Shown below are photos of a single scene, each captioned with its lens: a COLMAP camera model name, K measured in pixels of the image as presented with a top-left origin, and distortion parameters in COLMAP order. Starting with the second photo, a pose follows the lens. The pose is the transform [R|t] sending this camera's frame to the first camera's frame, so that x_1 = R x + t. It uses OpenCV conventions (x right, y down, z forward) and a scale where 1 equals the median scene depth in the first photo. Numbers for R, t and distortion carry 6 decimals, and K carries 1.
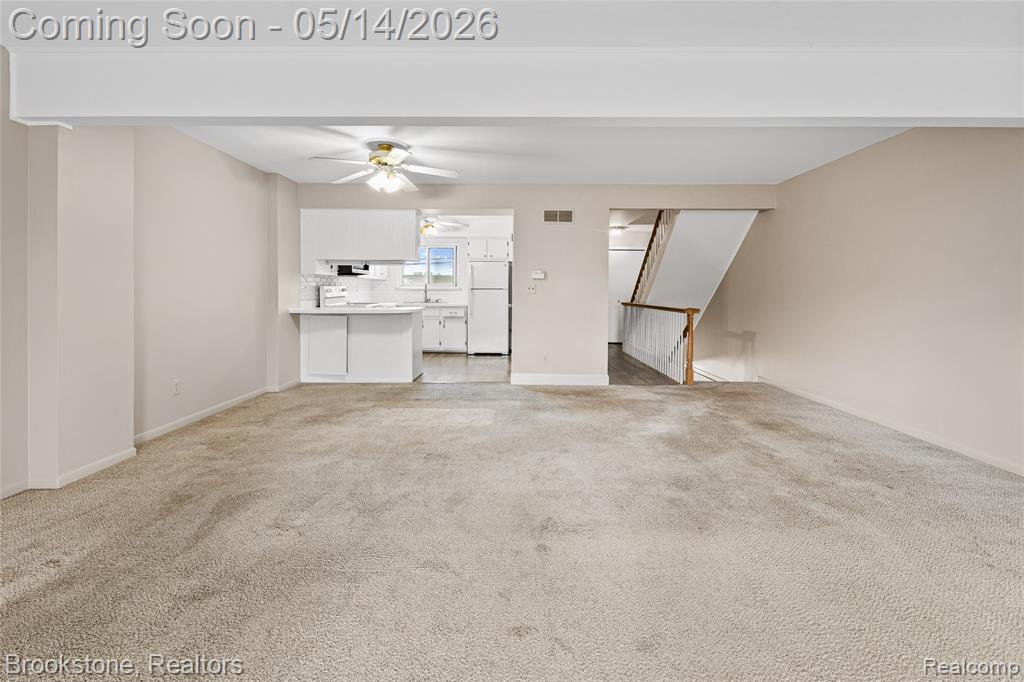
lens RADIAL K [[424.0, 0, 501.9], [0, 424.0, 293.2], [0, 0, 1]] dist [-0.001353, -0.001206]
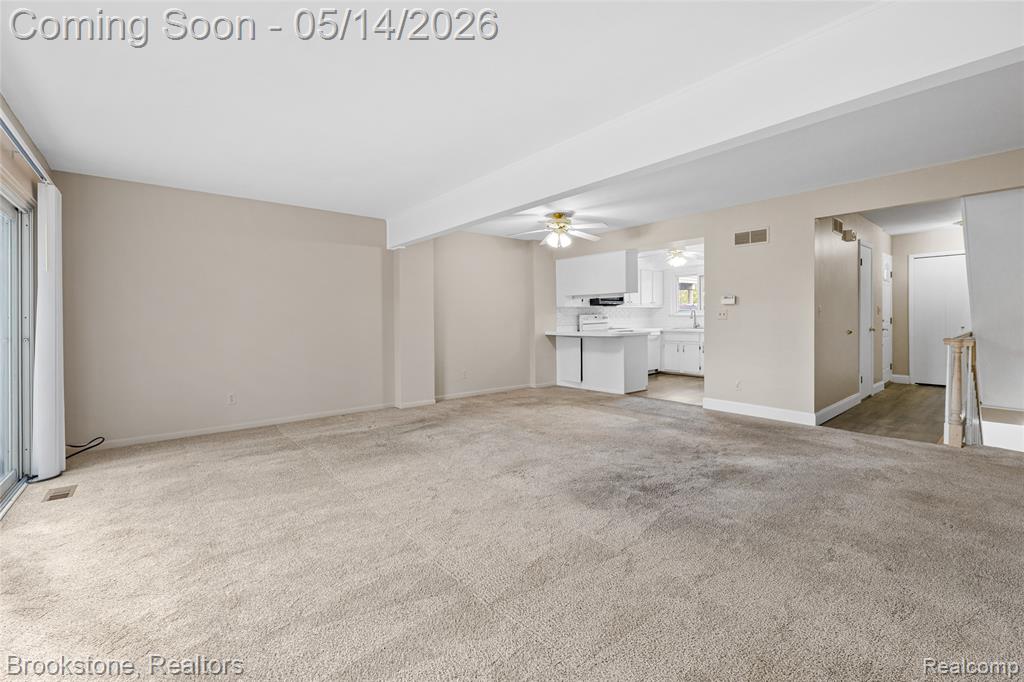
lens RADIAL K [[424.0, 0, 525.4], [0, 424.0, 324.0], [0, 0, 1]] dist [-0.001353, -0.001206]
pose [[0.664587, -0.002013, -0.747208, 0.446905], [0.011233, 0.999910, 0.007298, -0.000926], [0.747127, -0.013243, 0.664550, -0.001557]]
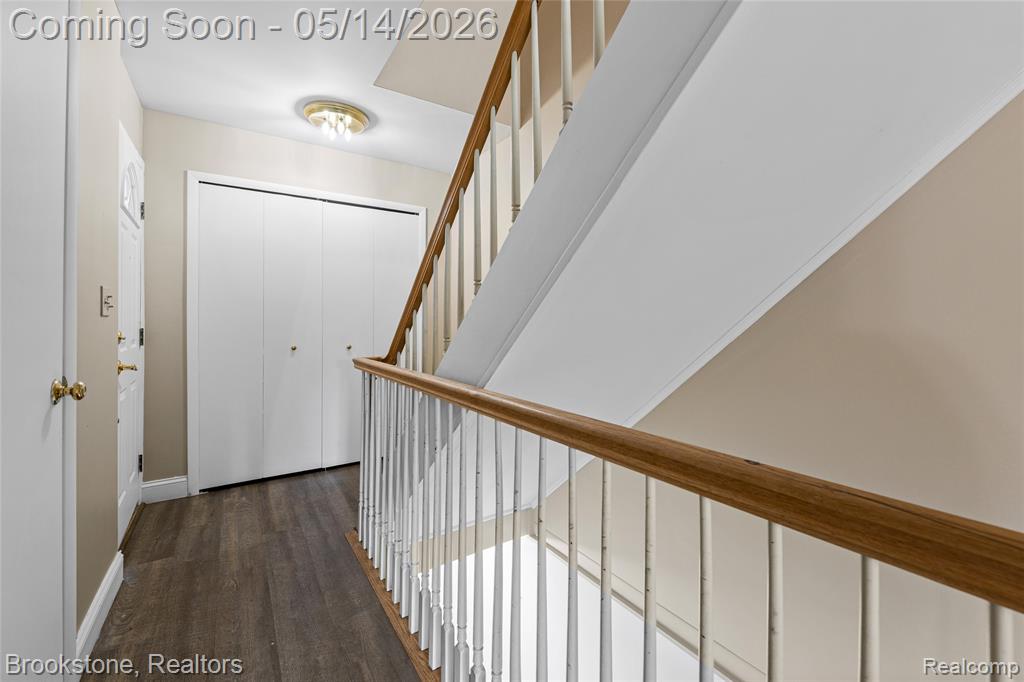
lens RADIAL K [[424.0, 0, 522.1], [0, 424.0, 334.8], [0, 0, 1]] dist [-0.001353, -0.001206]
pose [[0.805266, -0.005035, 0.592892, 0.293799], [0.002158, 0.999982, 0.005561, 0.004753], [-0.592910, -0.003198, 0.805263, 1.008329]]
